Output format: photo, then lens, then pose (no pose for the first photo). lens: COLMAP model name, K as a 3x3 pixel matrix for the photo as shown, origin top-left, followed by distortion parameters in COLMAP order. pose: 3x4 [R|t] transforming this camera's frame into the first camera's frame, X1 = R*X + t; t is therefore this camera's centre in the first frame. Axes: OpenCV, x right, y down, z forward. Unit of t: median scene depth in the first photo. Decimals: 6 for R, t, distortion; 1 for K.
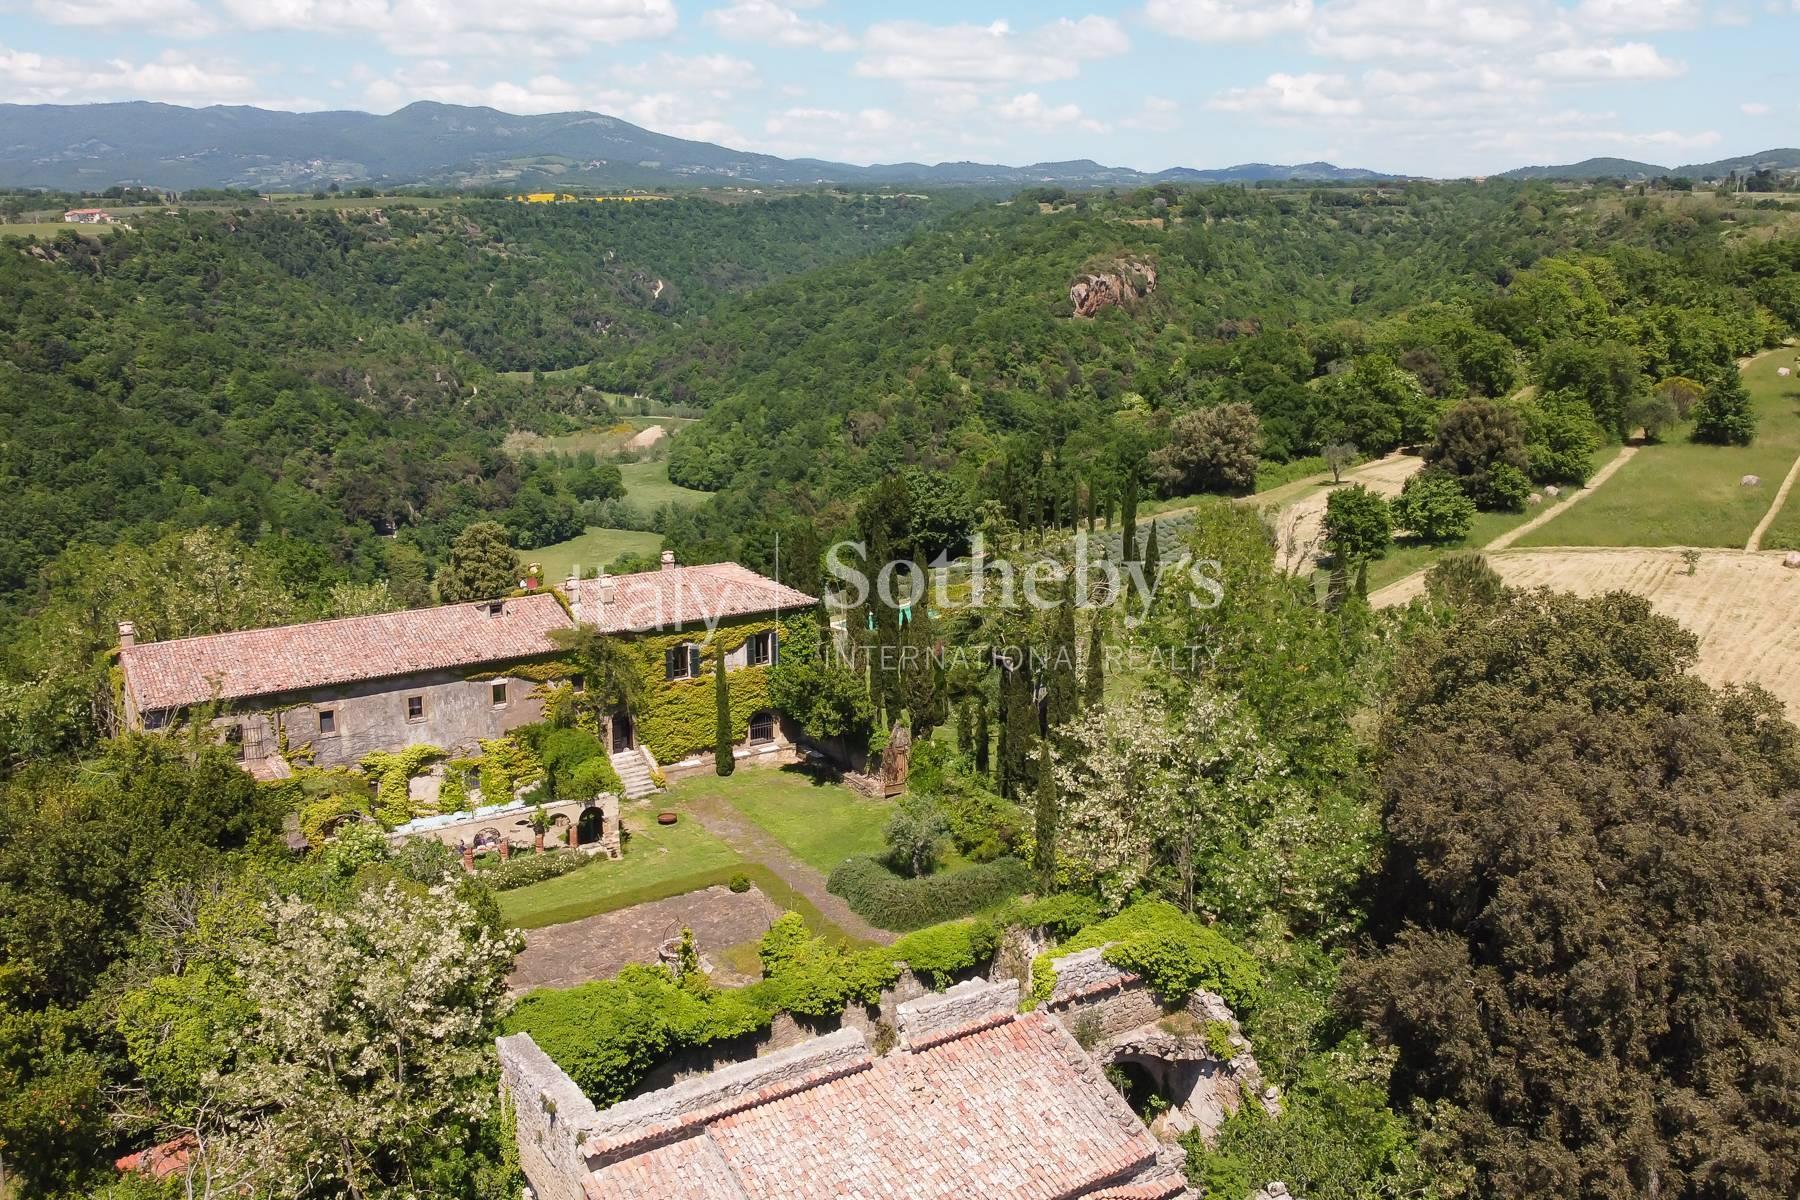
lens RADIAL K [[1612.0, 0, 914.0], [0, 1612.0, 599.5], [0, 0, 1]] dist [0.010035, -0.022002]
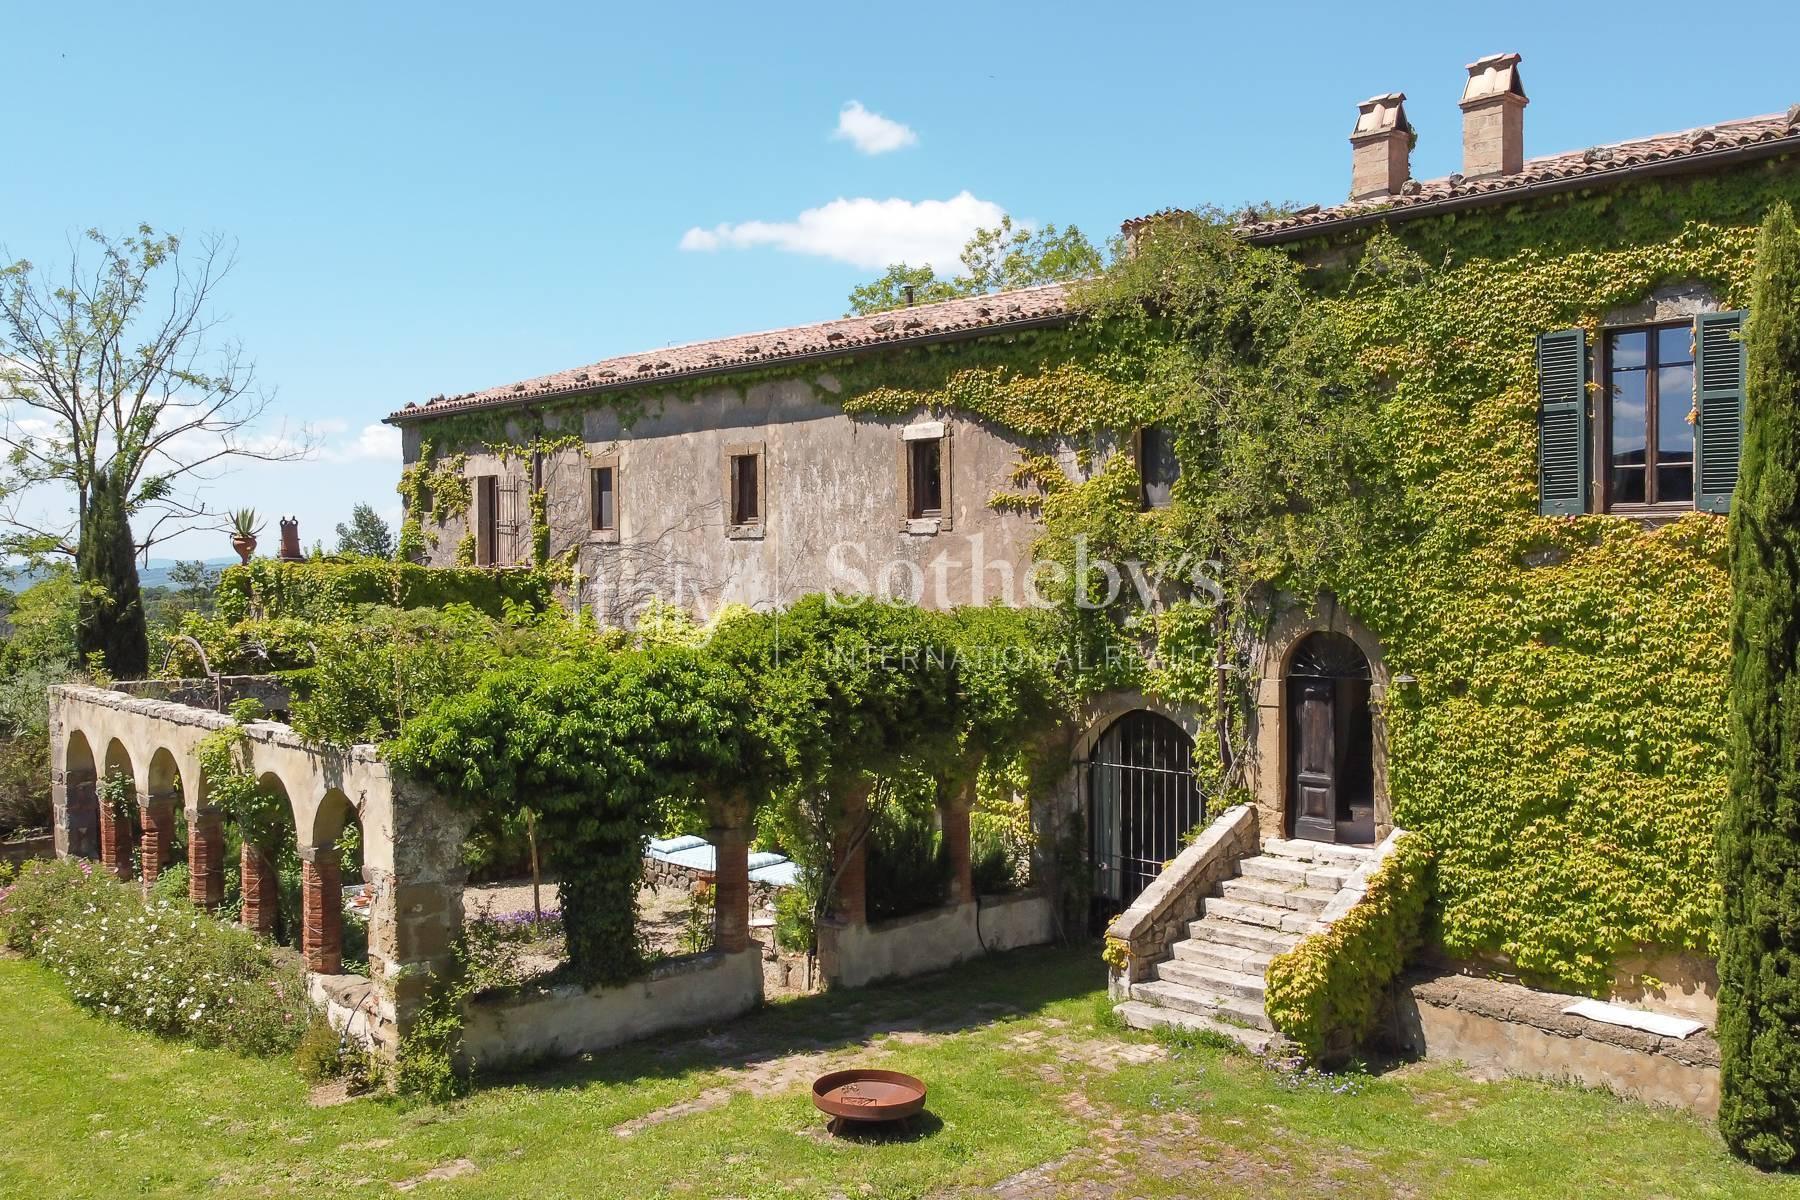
lens RADIAL K [[1612.0, 0, 911.2], [0, 1612.0, 596.2], [0, 0, 1]] dist [0.010035, -0.022002]
pose [[0.181312, 0.019121, -0.983240, 0.014855], [-0.228343, 0.973305, -0.023179, 0.081341], [0.956549, 0.228718, 0.180838, 0.905317]]
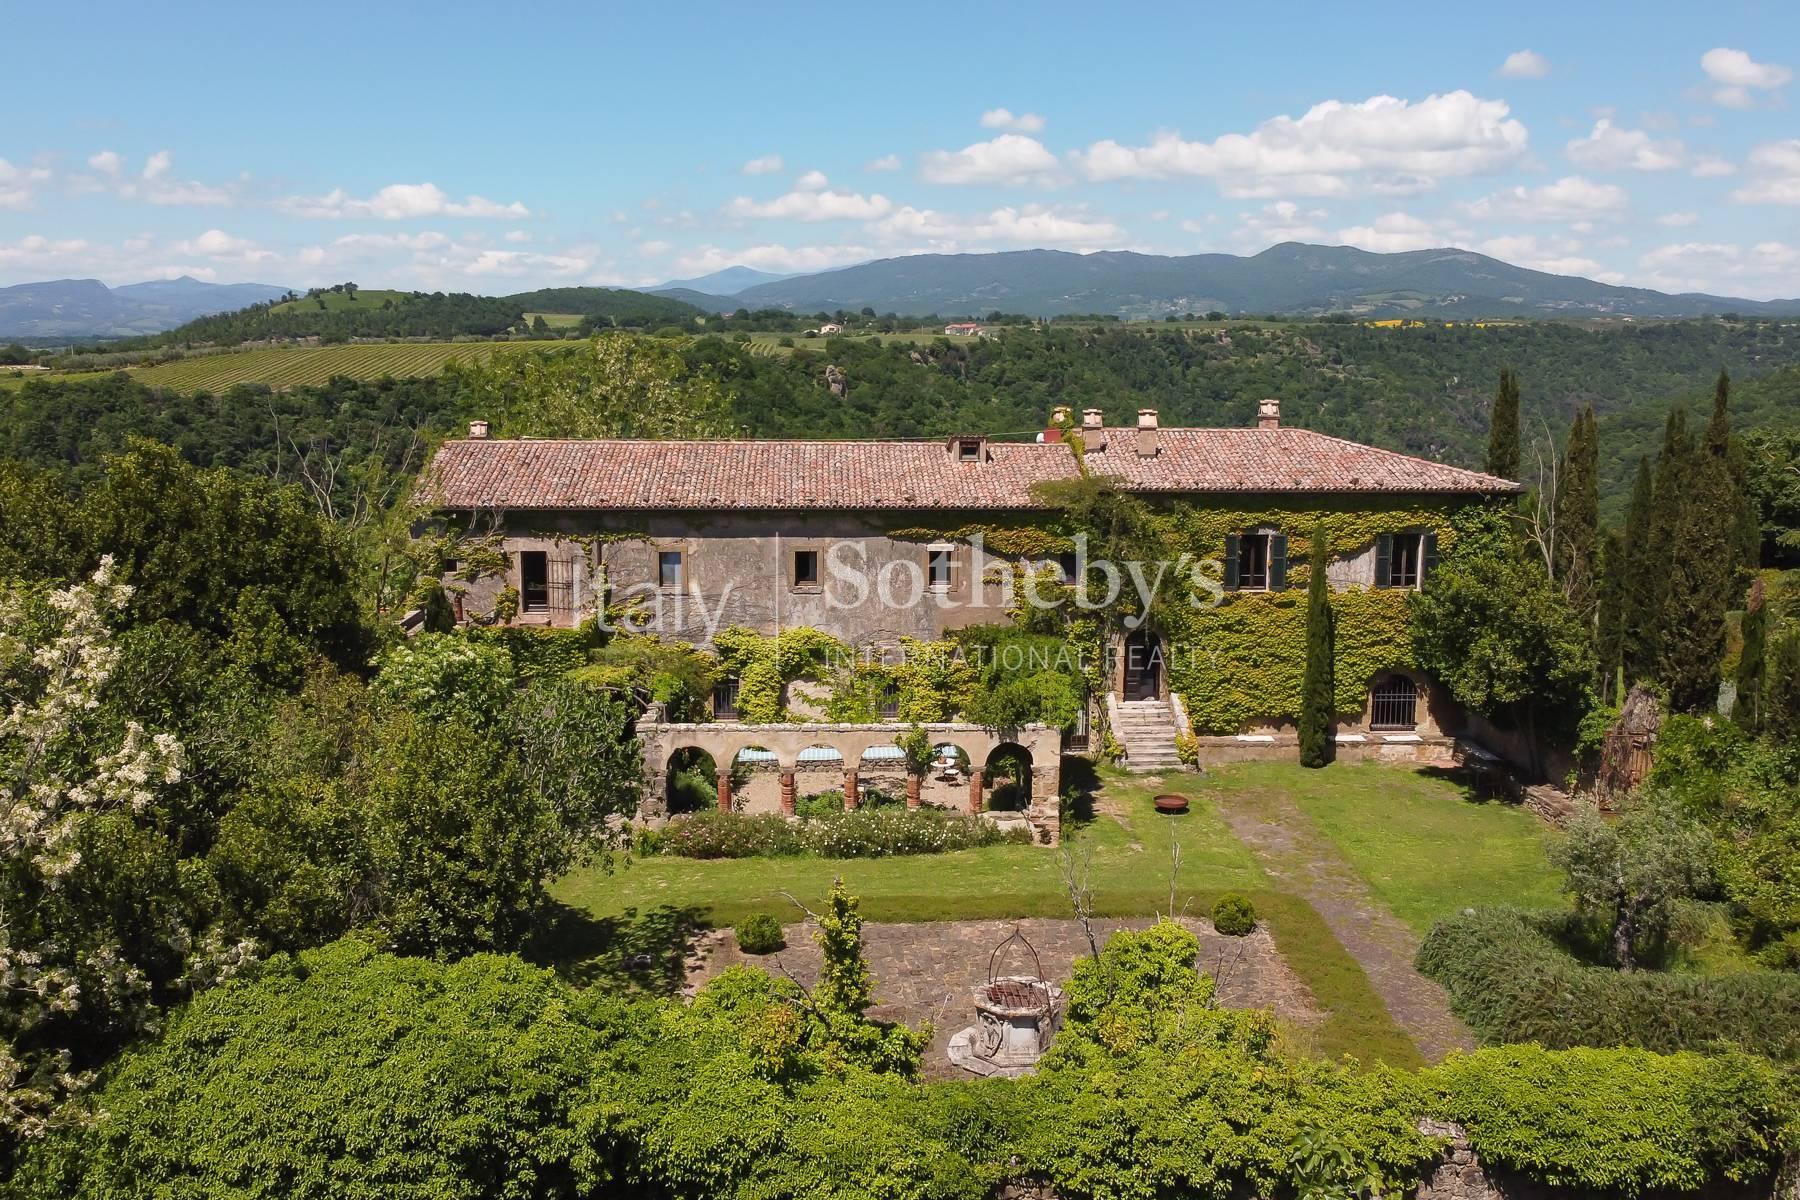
lens RADIAL K [[1612.0, 0, 904.1], [0, 1612.0, 596.7], [0, 0, 1]] dist [0.010035, -0.022002]
pose [[0.871684, 0.079240, -0.483620, 0.030238], [-0.119352, 0.991454, -0.052674, 0.098808], [0.475313, 0.103636, 0.873692, 0.430563]]
